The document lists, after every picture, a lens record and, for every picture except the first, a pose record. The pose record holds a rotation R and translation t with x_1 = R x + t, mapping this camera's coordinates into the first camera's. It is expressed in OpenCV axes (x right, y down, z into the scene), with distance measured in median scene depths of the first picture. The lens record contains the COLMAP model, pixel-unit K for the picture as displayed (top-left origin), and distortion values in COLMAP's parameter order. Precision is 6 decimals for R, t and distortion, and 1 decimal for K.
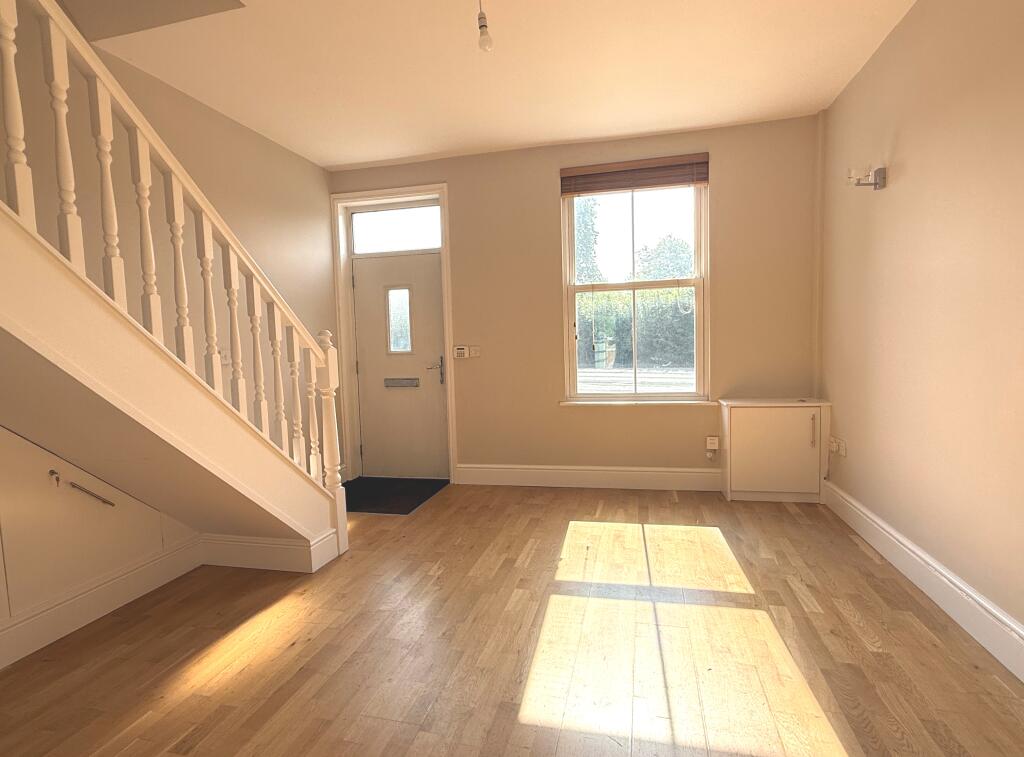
lens RADIAL K [[508.8, 0, 510.3], [0, 508.8, 385.4], [0, 0, 1]] dist [-0.005082, -0.000297]
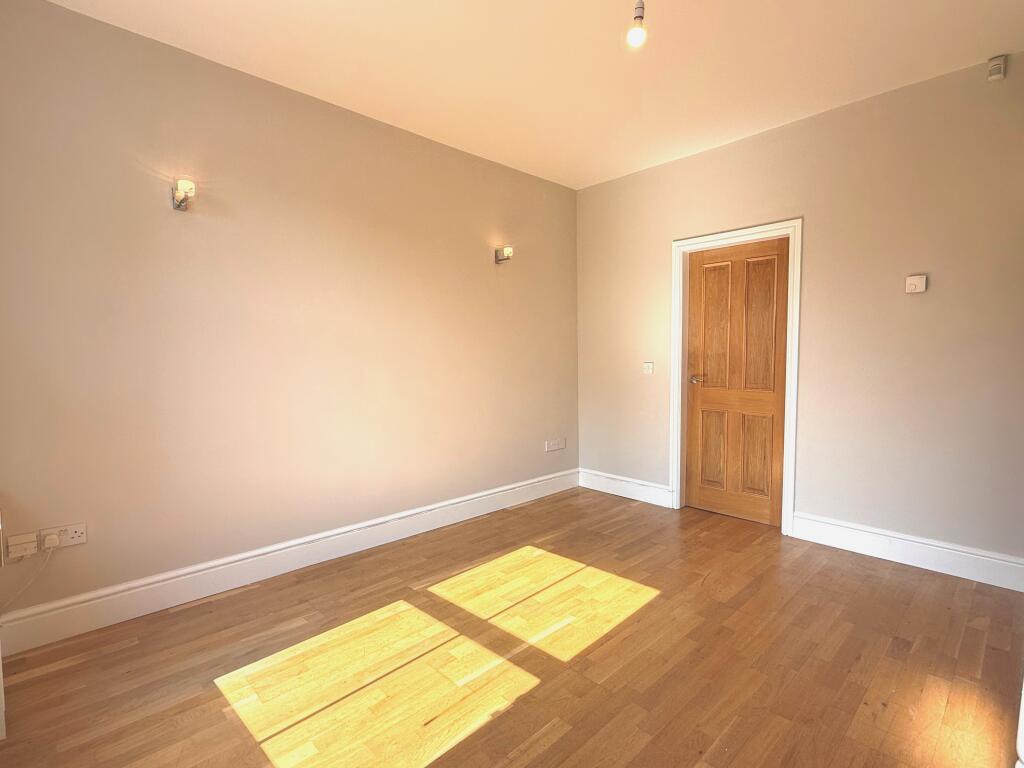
lens RADIAL K [[508.4, 0, 511.8], [0, 508.4, 381.8], [0, 0, 1]] dist [0.003375, 0.000106]
pose [[-0.846669, -0.000806, 0.532120, -0.296421], [0.073507, 0.990234, 0.118459, -0.163377], [-0.527019, 0.139410, -0.838341, 1.683893]]
